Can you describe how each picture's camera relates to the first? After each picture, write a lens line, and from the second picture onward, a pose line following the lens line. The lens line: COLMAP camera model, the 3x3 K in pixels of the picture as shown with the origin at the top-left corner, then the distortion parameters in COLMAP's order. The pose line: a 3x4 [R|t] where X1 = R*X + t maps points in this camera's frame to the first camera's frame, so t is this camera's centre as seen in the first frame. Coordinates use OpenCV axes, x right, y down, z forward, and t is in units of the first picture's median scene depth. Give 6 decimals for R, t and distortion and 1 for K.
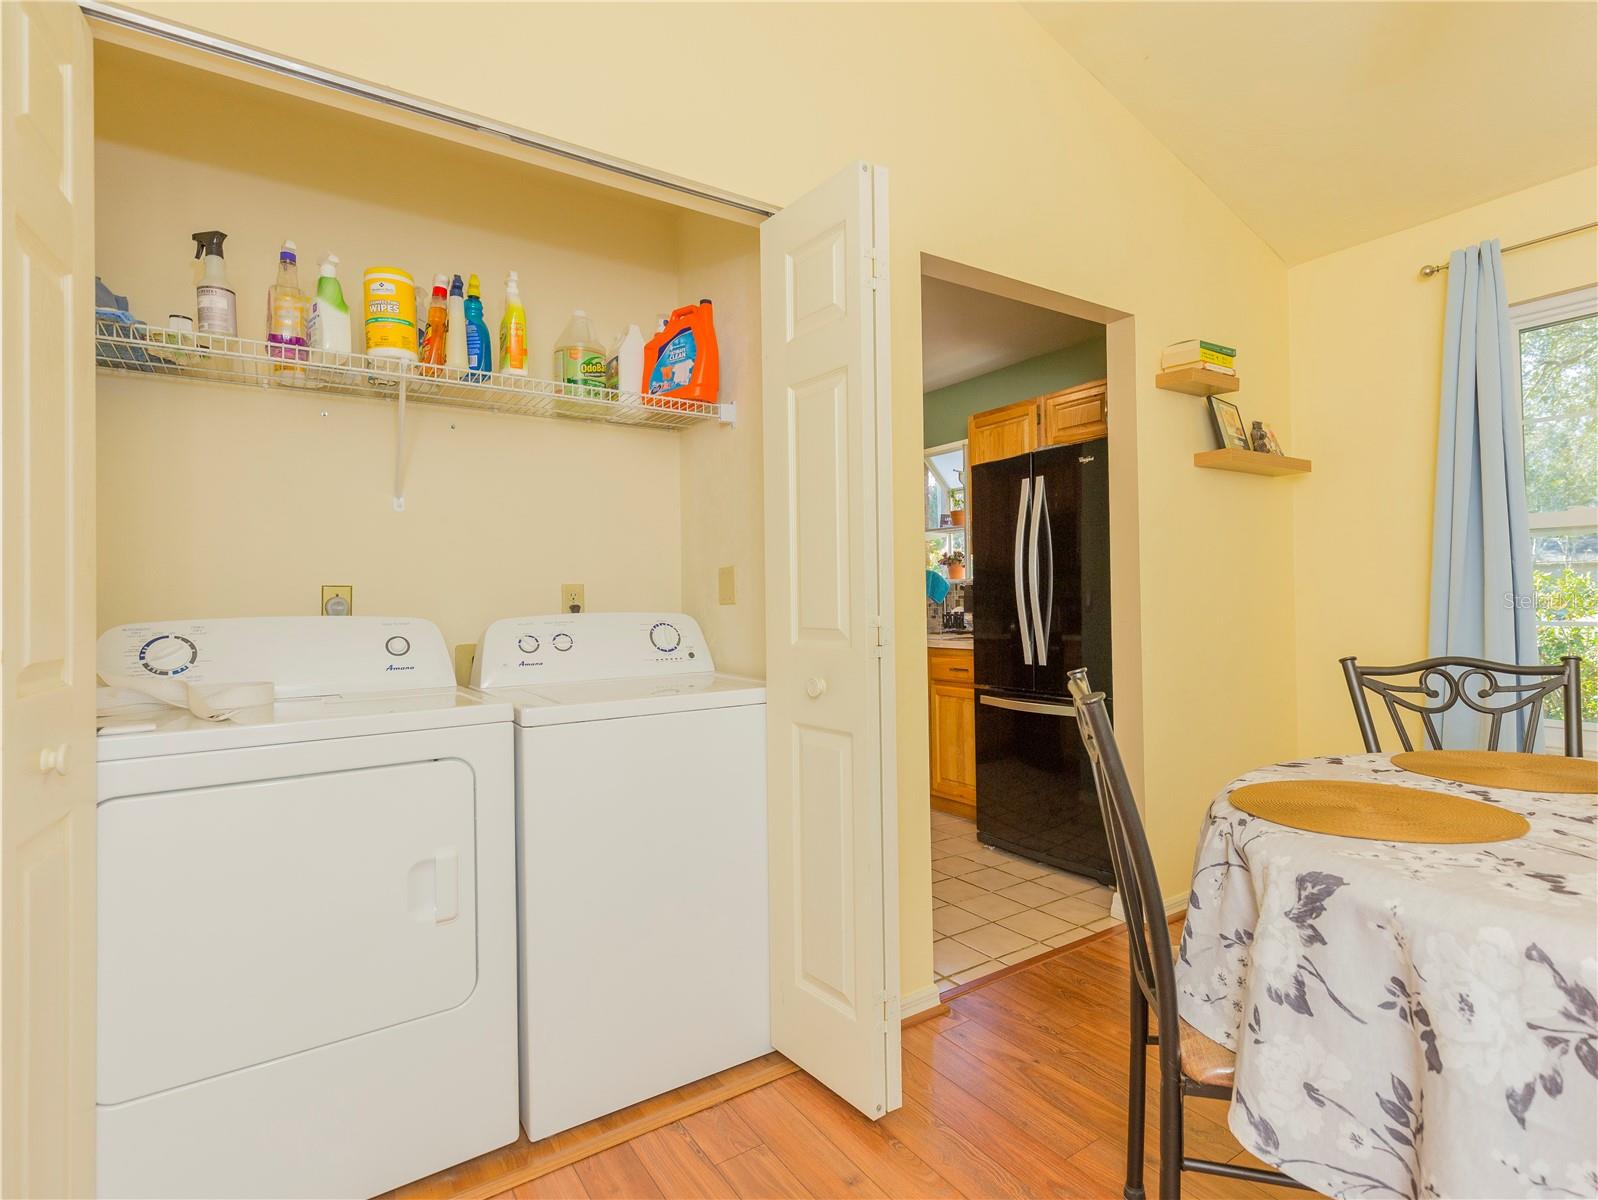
lens RADIAL K [[820.8, 0, 835.6], [0, 820.8, 593.4], [0, 0, 1]] dist [0.003616, 0.000669]
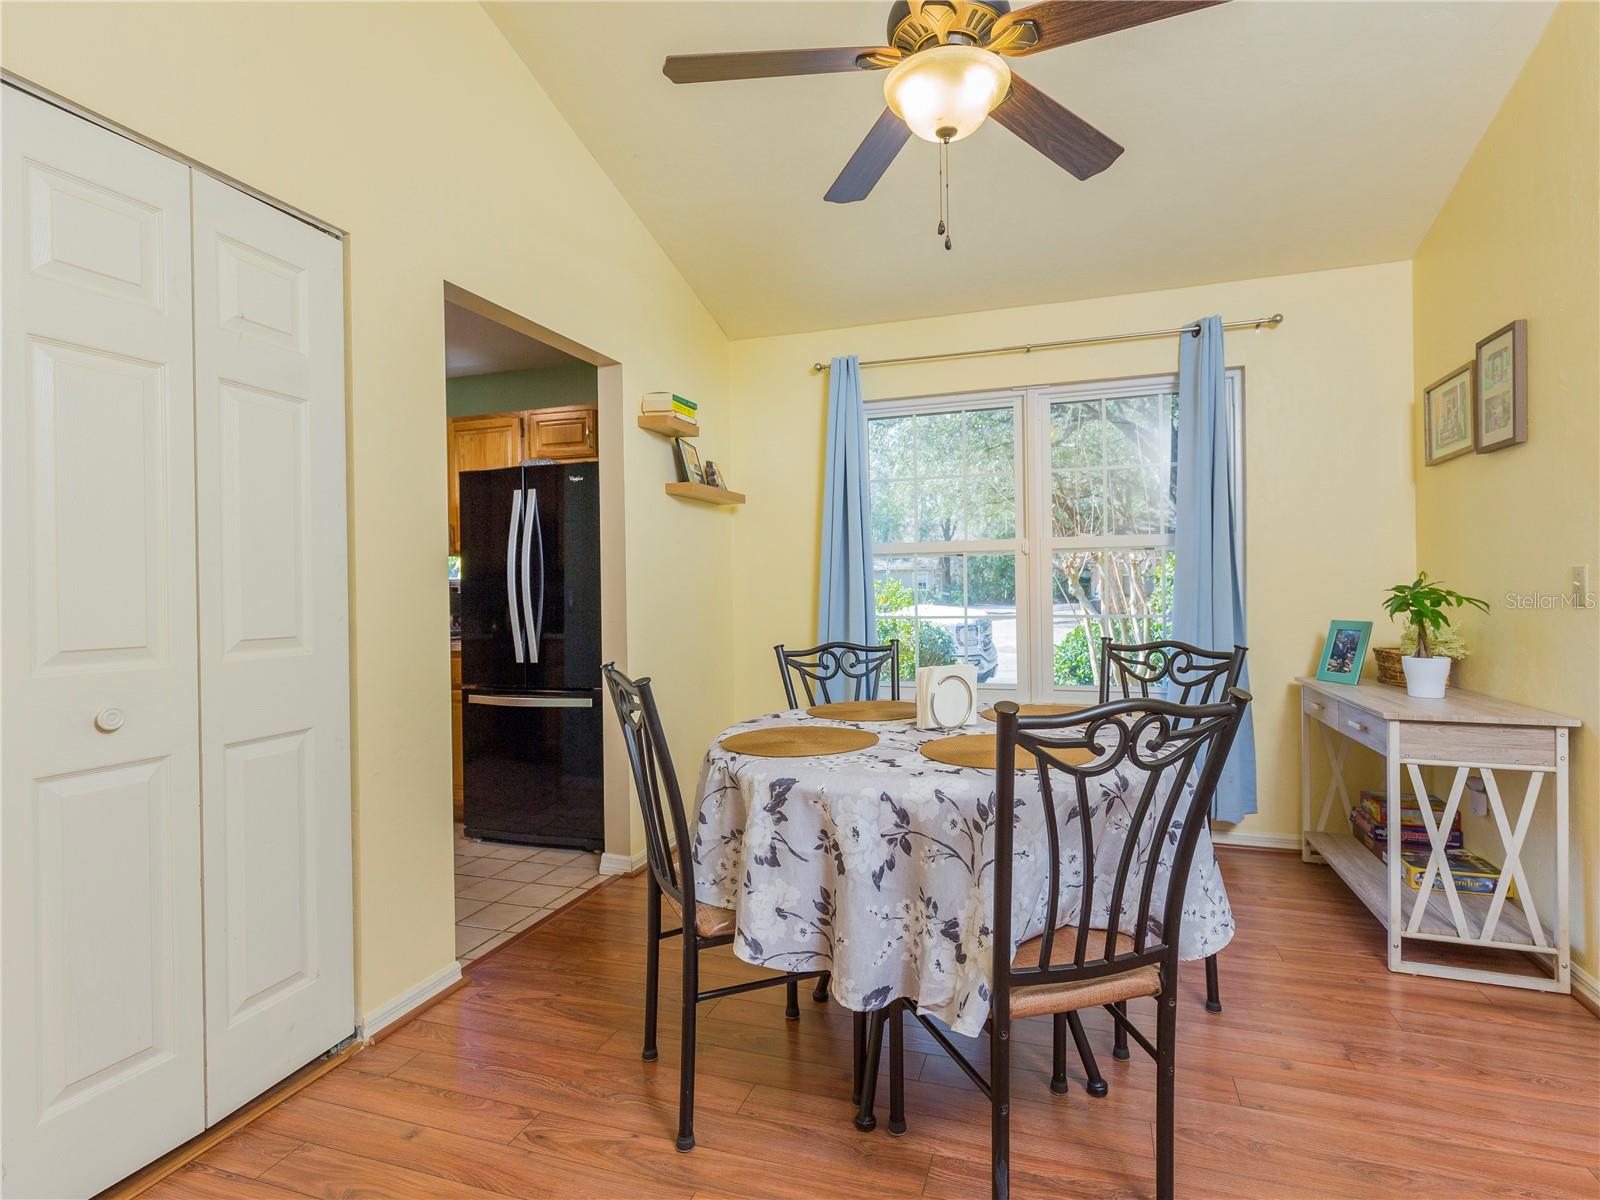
lens RADIAL K [[821.8, 0, 836.6], [0, 821.8, 593.4], [0, 0, 1]] dist [0.003616, 0.000669]
pose [[0.786662, 0.001243, 0.617383, -0.182846], [-0.004675, 0.999981, 0.003943, -0.018232], [-0.617367, -0.005988, 0.786653, -0.188025]]
